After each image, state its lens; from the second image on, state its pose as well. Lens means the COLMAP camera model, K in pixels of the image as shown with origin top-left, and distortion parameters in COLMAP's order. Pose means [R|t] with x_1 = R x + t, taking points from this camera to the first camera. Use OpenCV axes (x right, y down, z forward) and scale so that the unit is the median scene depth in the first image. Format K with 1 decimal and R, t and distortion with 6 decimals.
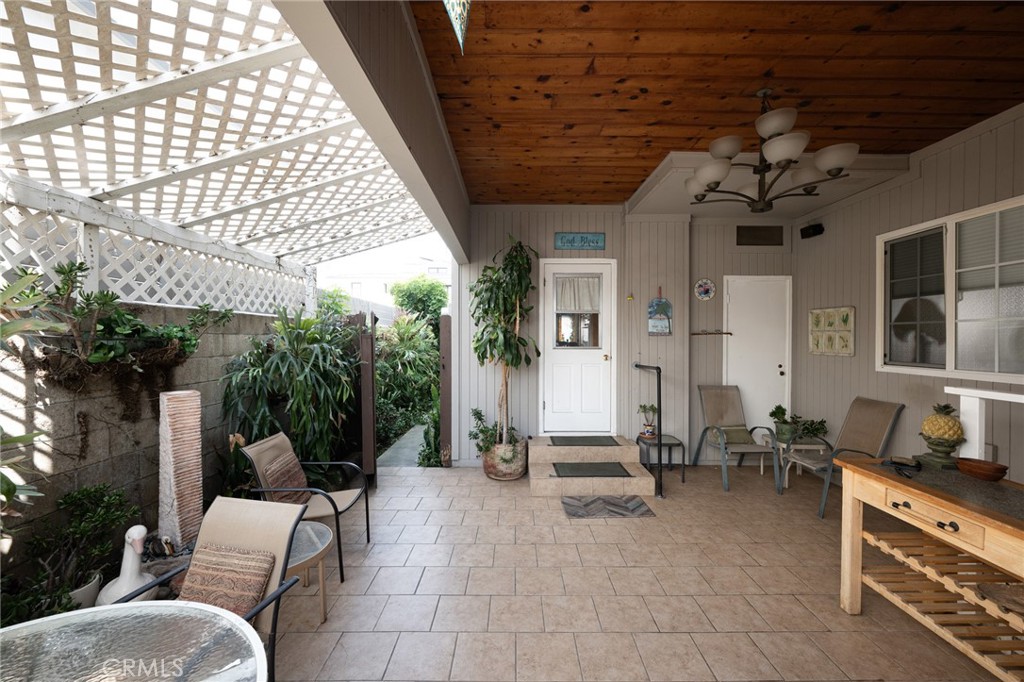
lens RADIAL K [[401.2, 0, 512.0], [0, 401.2, 341.0], [0, 0, 1]] dist [-0.000661, -0.000149]
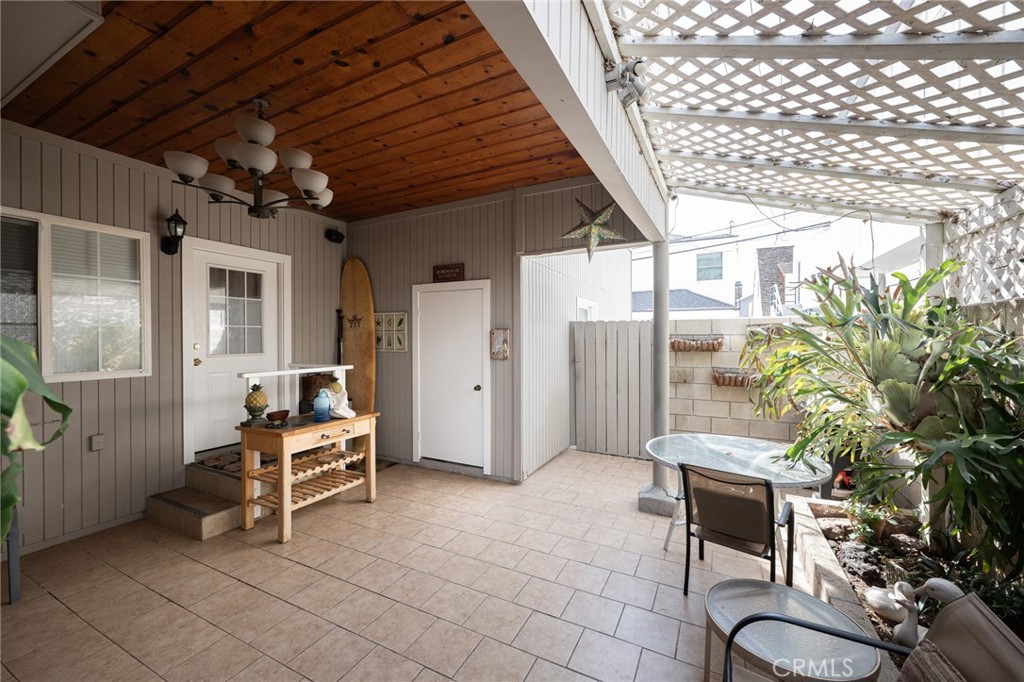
lens RADIAL K [[401.2, 0, 512.0], [0, 401.2, 341.0], [0, 0, 1]] dist [-0.000661, -0.000149]
pose [[-0.890174, -0.001791, 0.455617, -0.416006], [0.006290, 0.999849, 0.016220, -0.021858], [-0.455577, 0.017304, -0.890028, 1.642561]]
